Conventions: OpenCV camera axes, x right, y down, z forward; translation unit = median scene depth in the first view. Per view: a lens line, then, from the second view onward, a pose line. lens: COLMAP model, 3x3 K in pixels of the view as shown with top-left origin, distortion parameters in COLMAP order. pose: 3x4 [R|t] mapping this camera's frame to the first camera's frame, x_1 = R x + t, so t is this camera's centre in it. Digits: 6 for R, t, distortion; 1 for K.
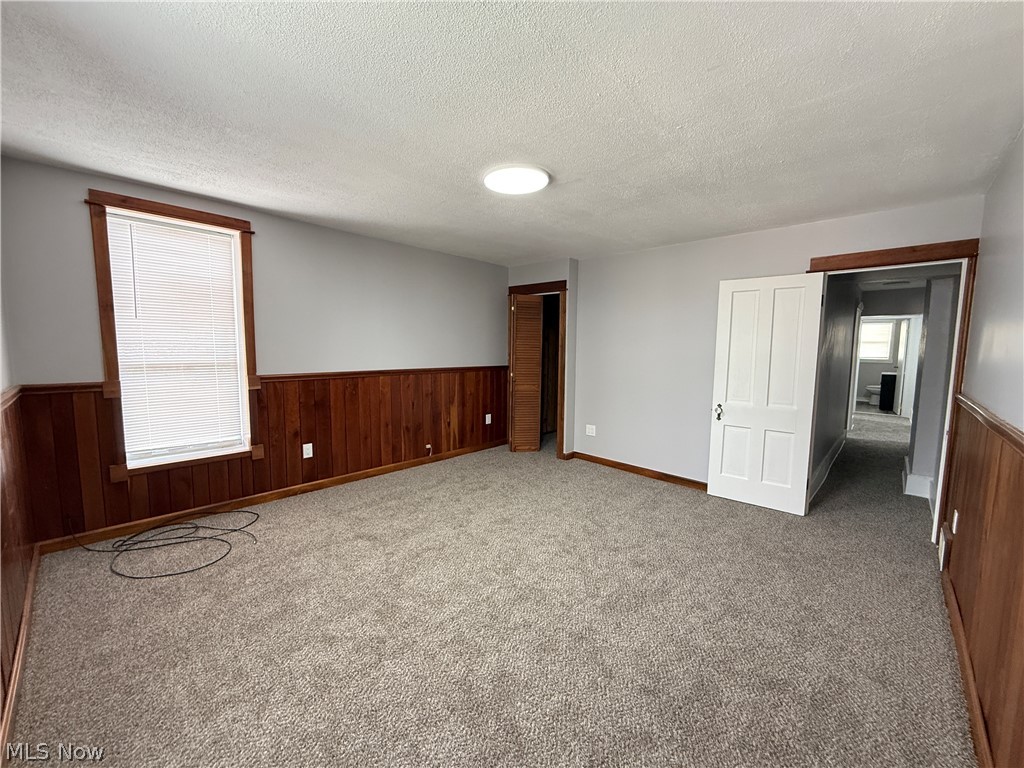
lens RADIAL K [[409.2, 0, 509.2], [0, 409.2, 385.9], [0, 0, 1]] dist [-0.001402, -0.000178]
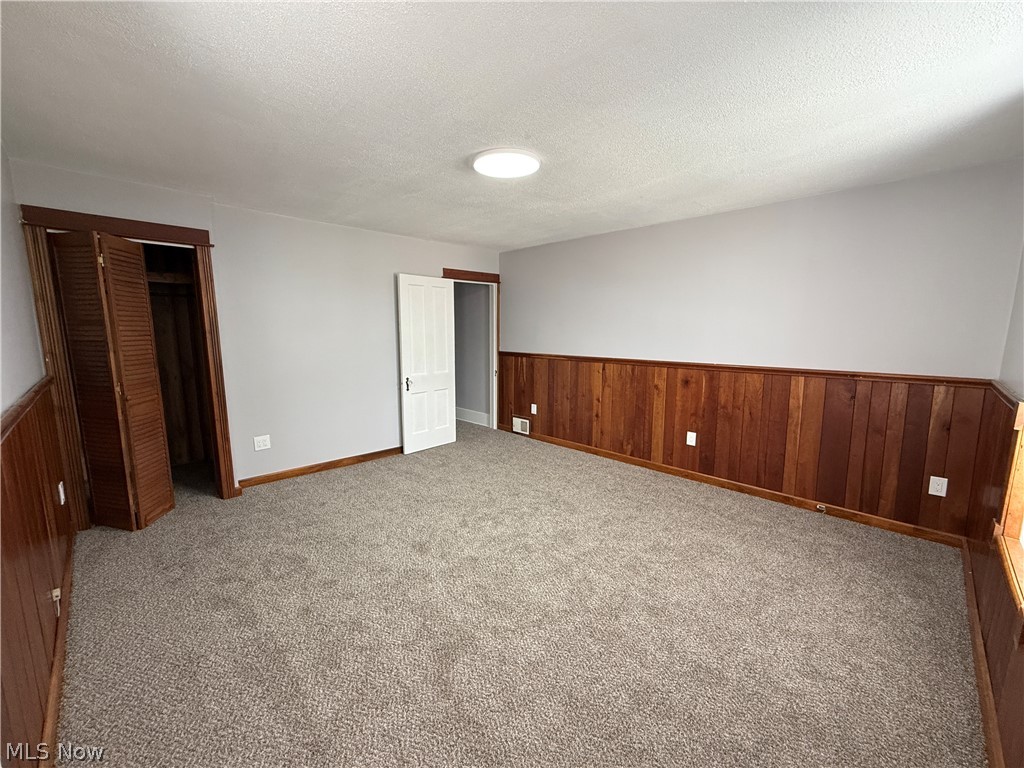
lens RADIAL K [[409.2, 0, 509.2], [0, 409.2, 385.9], [0, 0, 1]] dist [-0.001402, -0.000178]
pose [[0.031917, -0.157305, 0.987034, -0.676903], [0.094054, 0.983628, 0.153721, -0.089134], [-0.995055, 0.087928, 0.046189, 0.654482]]
